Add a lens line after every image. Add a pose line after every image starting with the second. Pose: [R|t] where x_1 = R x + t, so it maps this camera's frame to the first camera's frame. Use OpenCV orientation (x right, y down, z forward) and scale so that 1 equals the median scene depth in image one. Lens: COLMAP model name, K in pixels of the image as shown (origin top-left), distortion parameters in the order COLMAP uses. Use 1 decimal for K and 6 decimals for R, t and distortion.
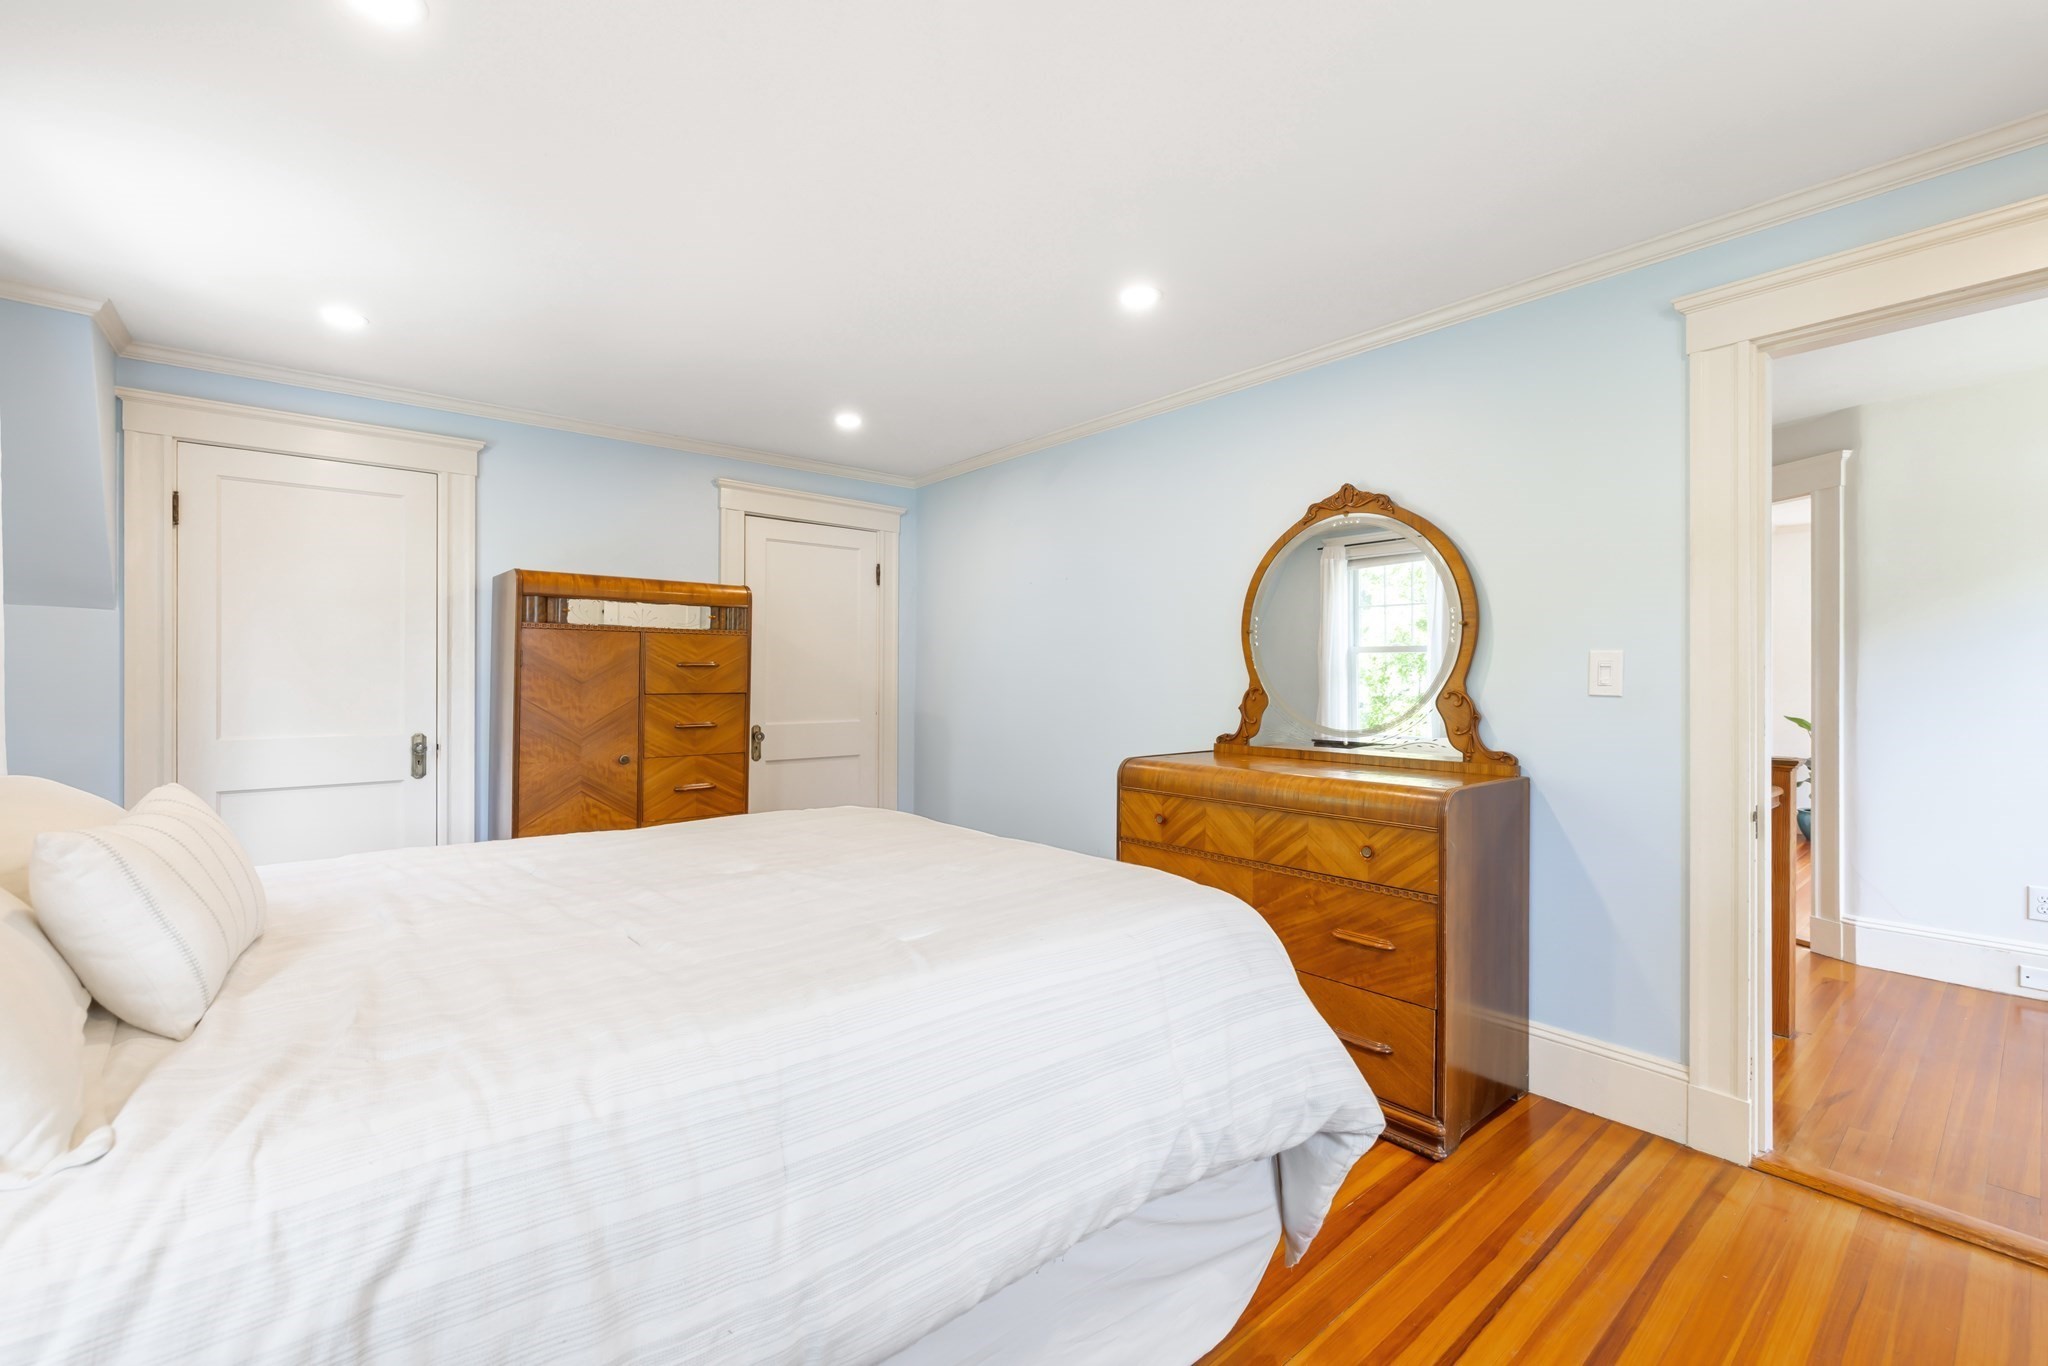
lens RADIAL K [[865.2, 0, 1017.1], [0, 865.2, 673.0], [0, 0, 1]] dist [0.001256, 0.000566]
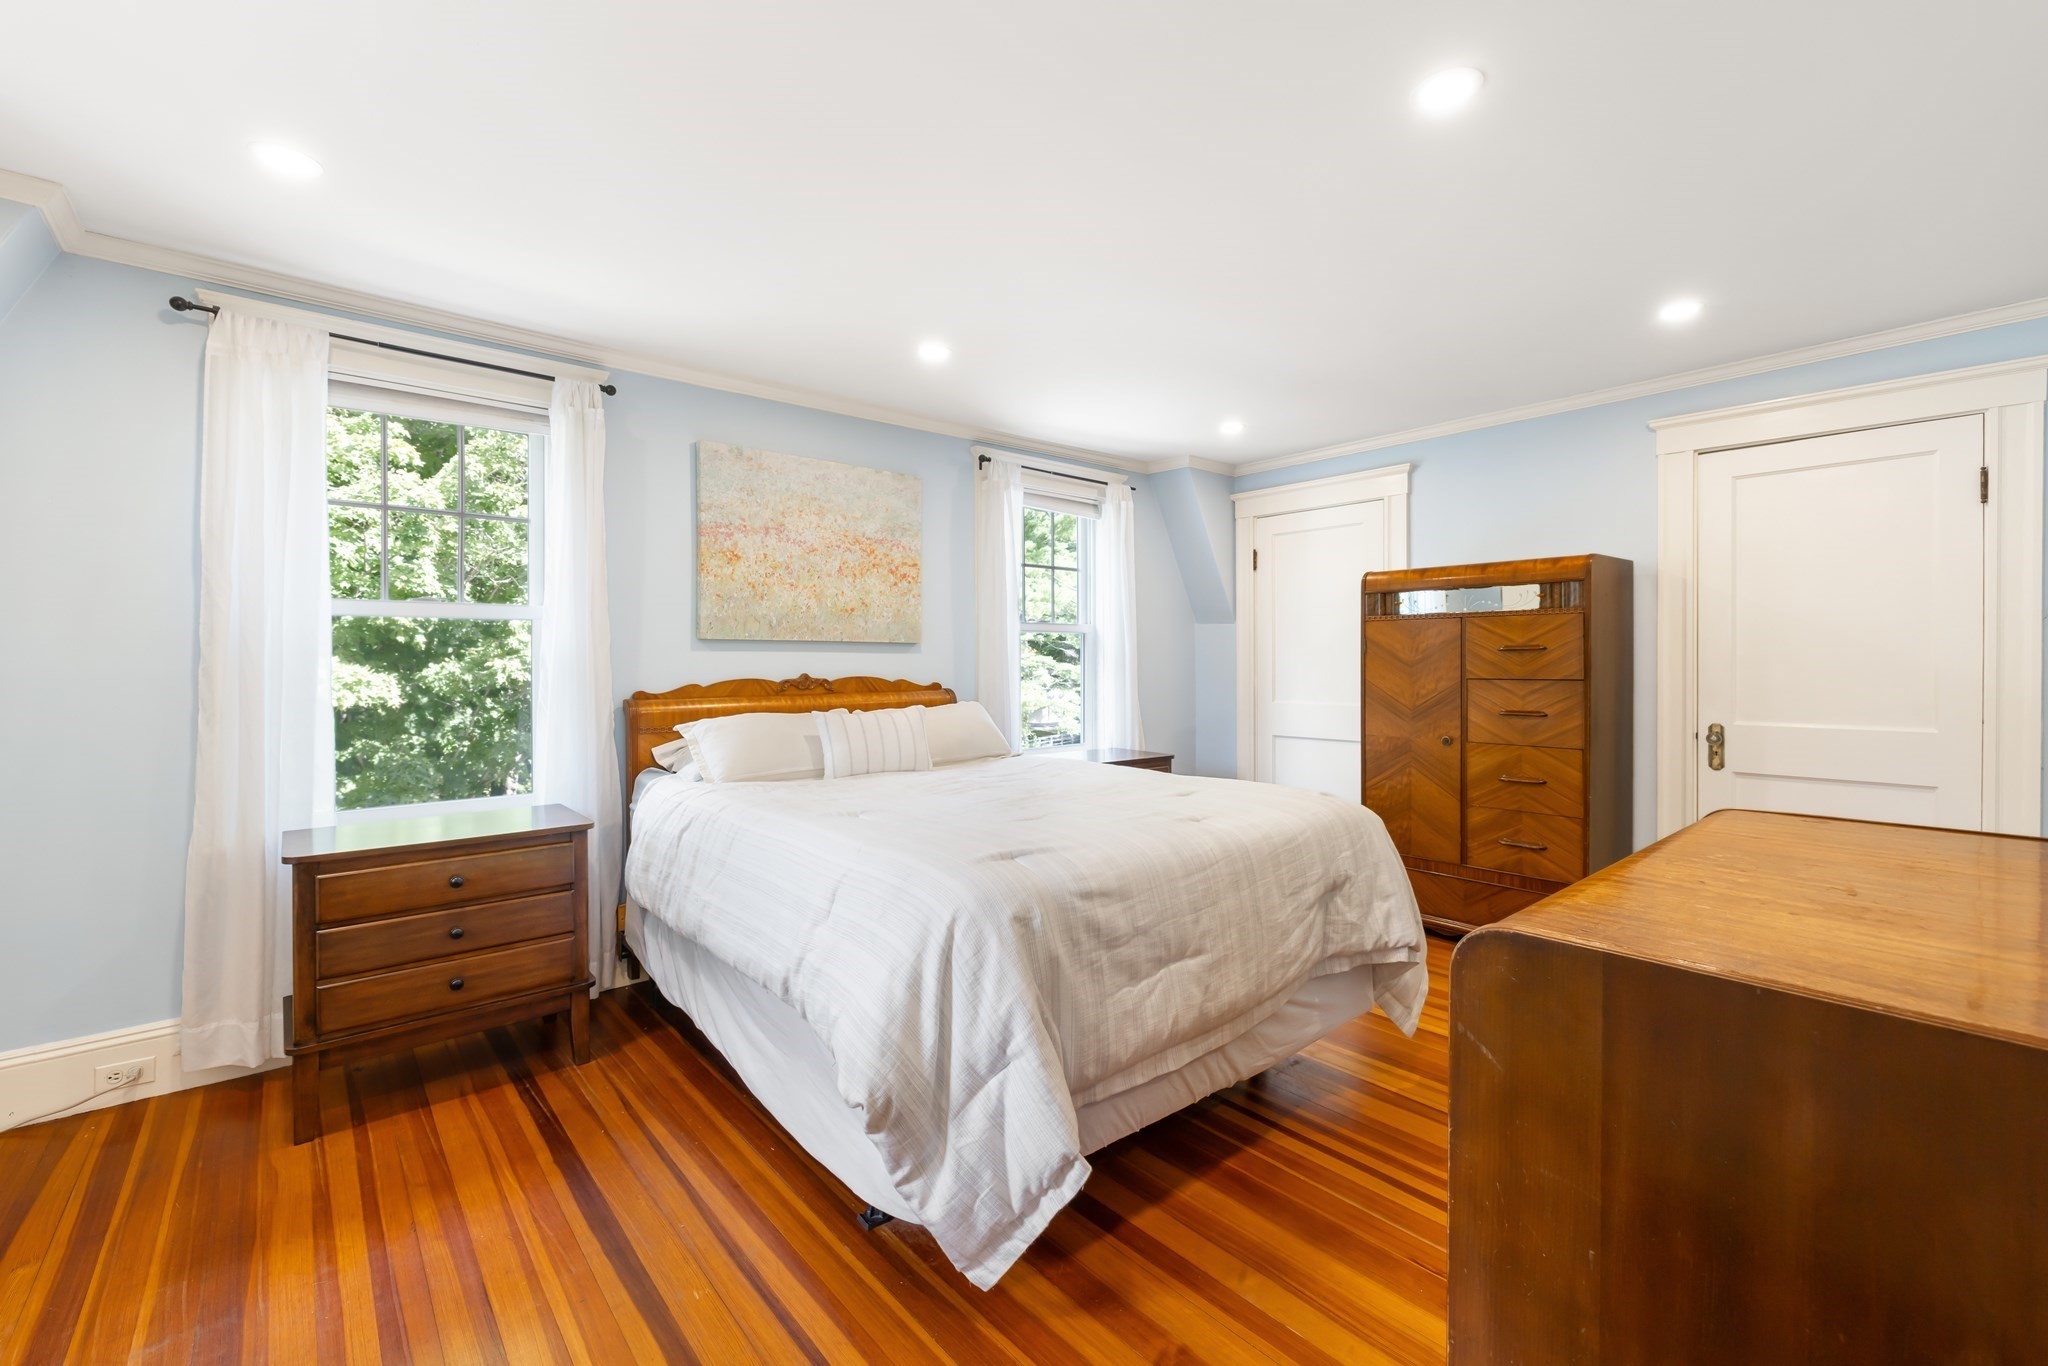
lens RADIAL K [[865.2, 0, 1017.1], [0, 865.2, 673.0], [0, 0, 1]] dist [0.001256, 0.000566]
pose [[0.067122, 0.000440, -0.997745, 0.550075], [0.011046, 0.999938, 0.001184, 0.011365], [0.997684, -0.011101, 0.067113, 0.404293]]
